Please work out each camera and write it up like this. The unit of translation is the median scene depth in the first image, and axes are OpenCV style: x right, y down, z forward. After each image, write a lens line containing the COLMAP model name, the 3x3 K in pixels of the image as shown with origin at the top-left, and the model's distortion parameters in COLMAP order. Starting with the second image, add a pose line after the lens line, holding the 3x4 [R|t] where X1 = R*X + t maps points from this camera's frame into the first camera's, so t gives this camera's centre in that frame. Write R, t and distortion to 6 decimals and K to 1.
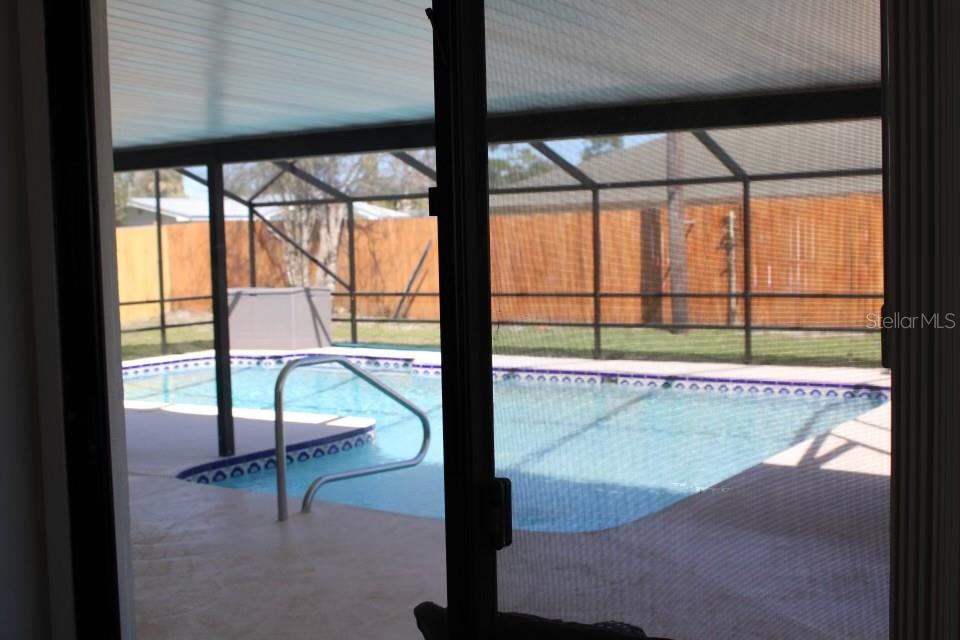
lens RADIAL K [[1184.5, 0, 480.0], [0, 1184.5, 320.0], [0, 0, 1]] dist [-0.059341, 0.080285]
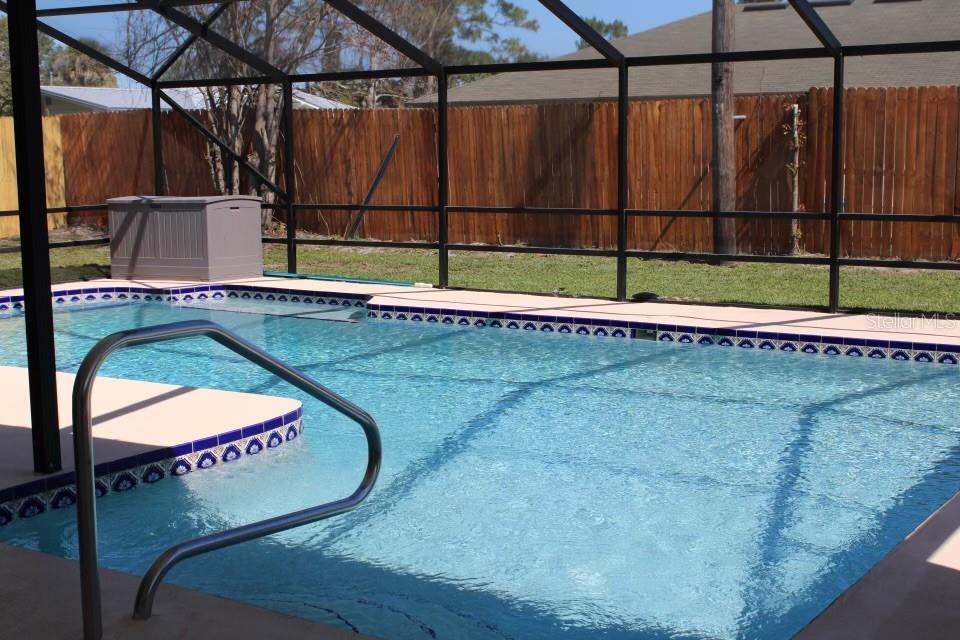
lens RADIAL K [[1309.9, 0, 506.4], [0, 1309.9, 321.4], [0, 0, 1]] dist [-0.054238, 0.010961]
pose [[0.999158, 0.011016, 0.039509, -0.003487], [-0.013546, 0.997837, 0.064333, -0.005174], [-0.038715, -0.064814, 0.997146, 0.197755]]
